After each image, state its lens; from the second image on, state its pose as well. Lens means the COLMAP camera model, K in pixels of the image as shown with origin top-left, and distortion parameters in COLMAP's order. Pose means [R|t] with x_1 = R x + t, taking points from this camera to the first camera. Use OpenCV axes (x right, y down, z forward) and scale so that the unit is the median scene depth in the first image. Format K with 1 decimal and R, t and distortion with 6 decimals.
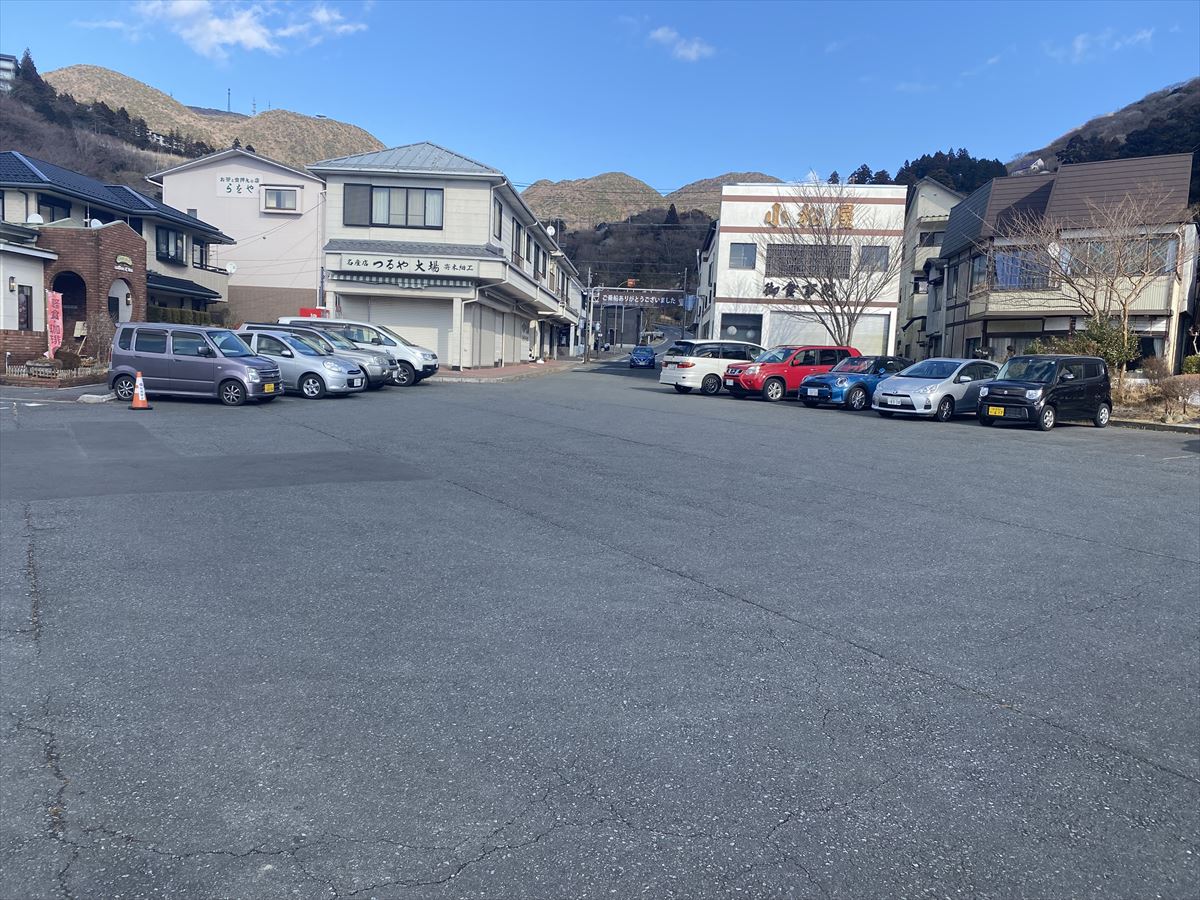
lens RADIAL K [[918.9, 0, 602.7], [0, 918.9, 451.8], [0, 0, 1]] dist [0.005300, -0.003771]
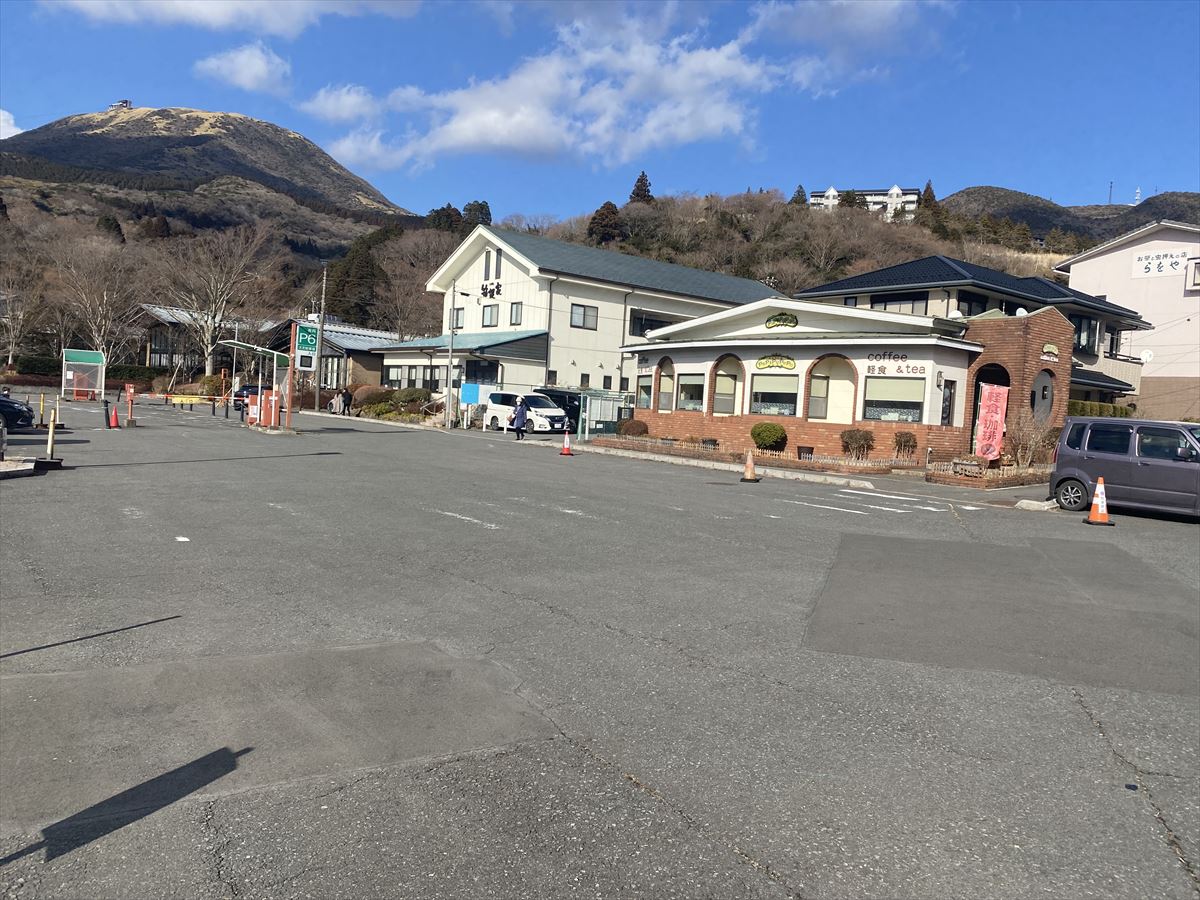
lens RADIAL K [[918.9, 0, 603.1], [0, 918.9, 449.1], [0, 0, 1]] dist [0.005300, -0.003771]
pose [[0.642982, 0.022642, -0.765546, -0.092282], [-0.104481, 0.992811, -0.058390, -0.010322], [0.758721, 0.117529, 0.640726, 0.084151]]
